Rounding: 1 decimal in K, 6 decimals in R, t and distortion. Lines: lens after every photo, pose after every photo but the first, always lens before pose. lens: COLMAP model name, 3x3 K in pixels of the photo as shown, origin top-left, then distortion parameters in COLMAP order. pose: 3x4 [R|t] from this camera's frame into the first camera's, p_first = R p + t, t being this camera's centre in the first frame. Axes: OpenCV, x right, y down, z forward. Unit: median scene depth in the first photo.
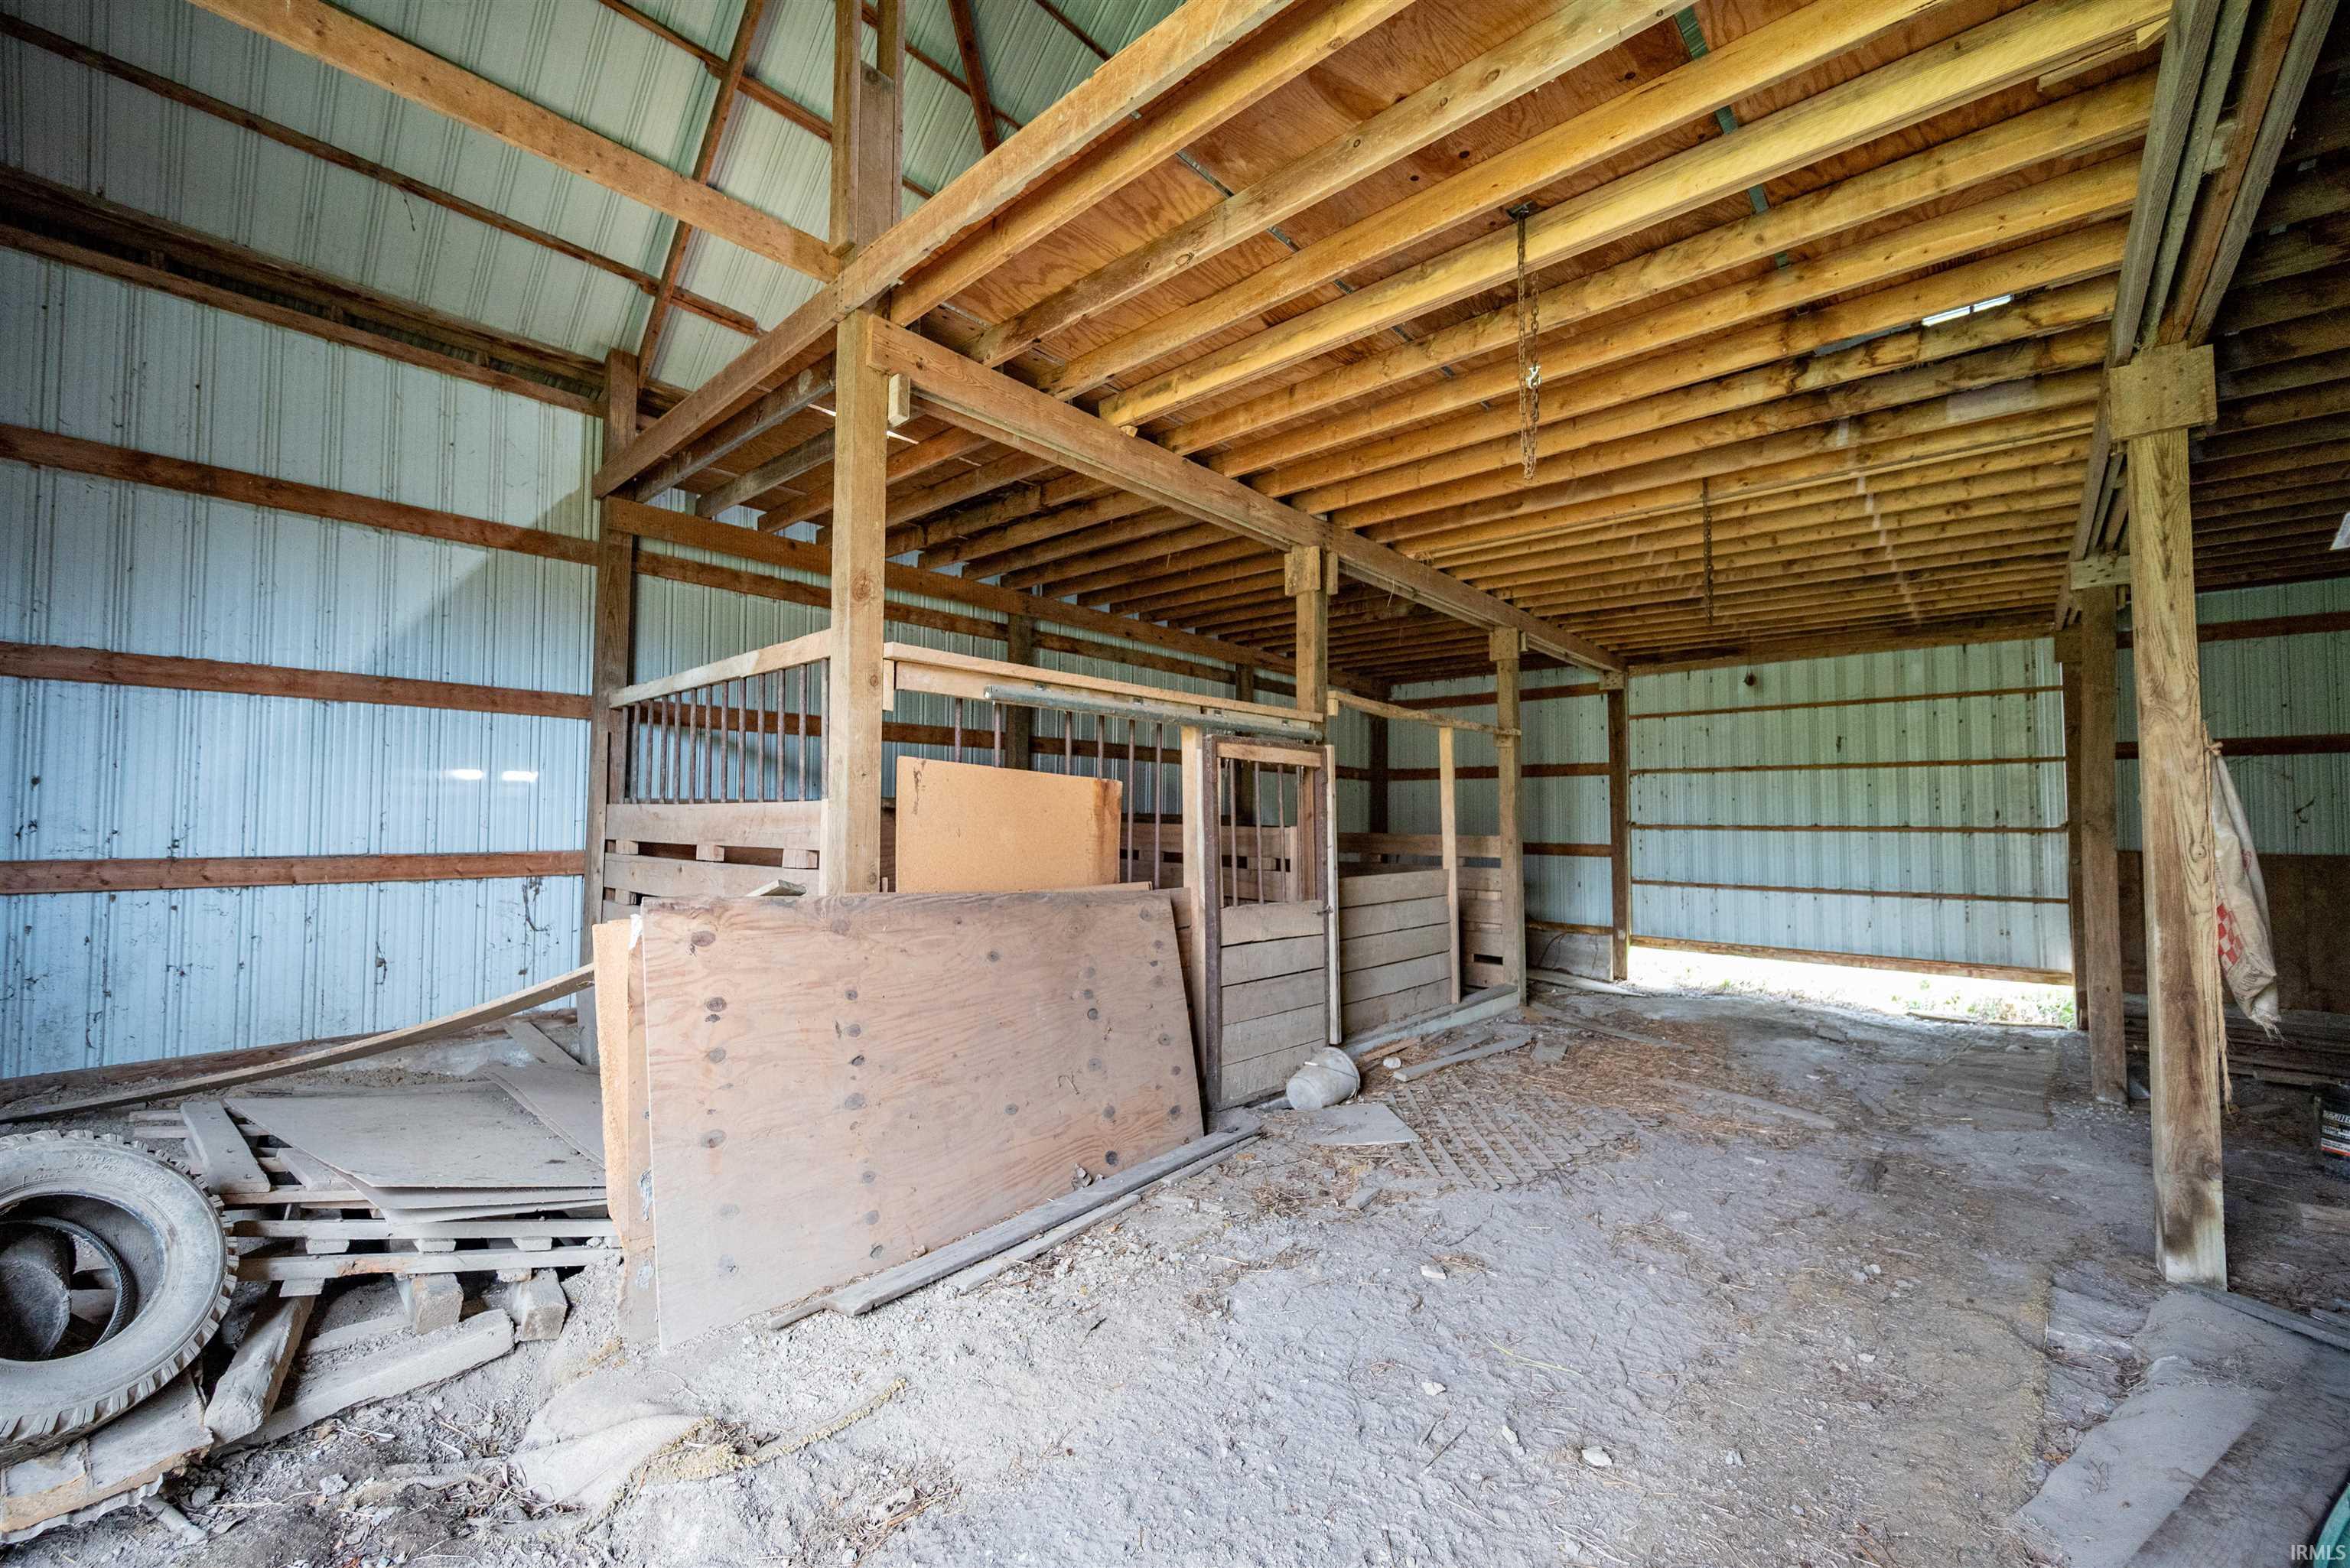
lens RADIAL K [[936.4, 0, 1175.0], [0, 936.4, 784.0], [0, 0, 1]] dist [-0.000589, -0.000152]
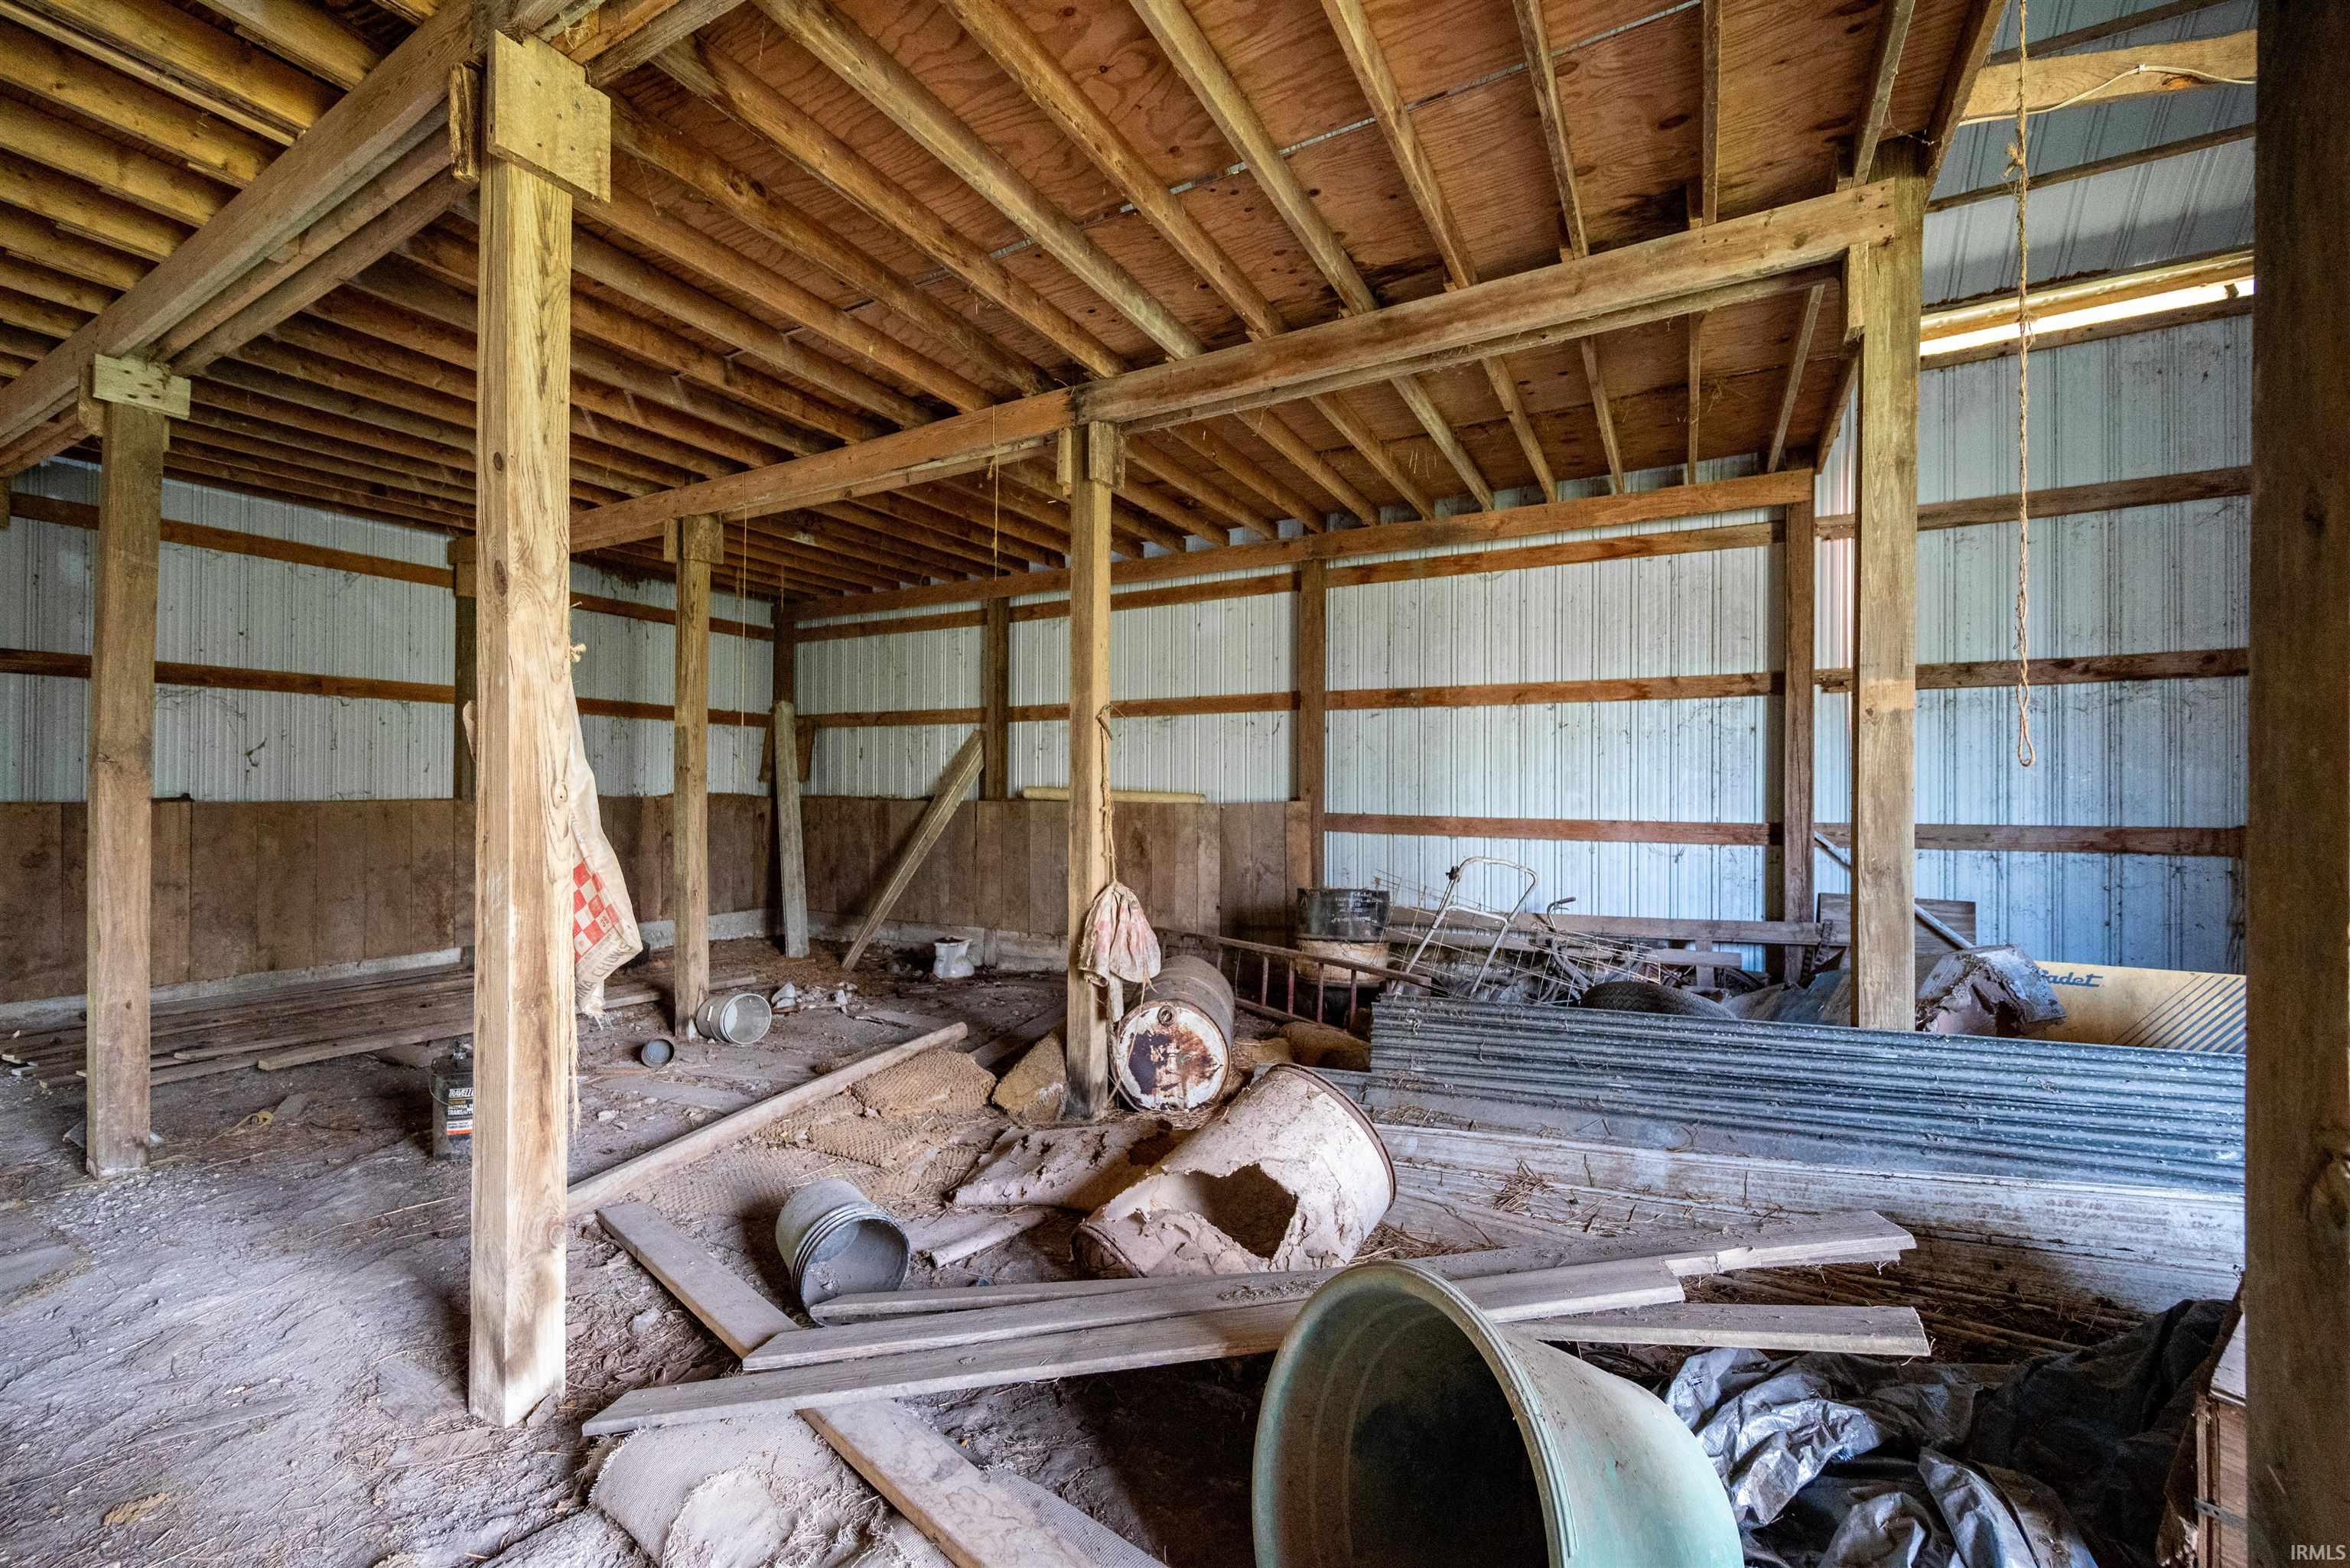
lens RADIAL K [[936.4, 0, 1175.0], [0, 936.4, 784.0], [0, 0, 1]] dist [-0.000589, -0.000152]
pose [[-0.213111, -0.005145, 0.977014, 0.290597], [-0.046031, 0.998929, -0.004780, 0.045698], [-0.975943, -0.045992, -0.213119, 0.678629]]
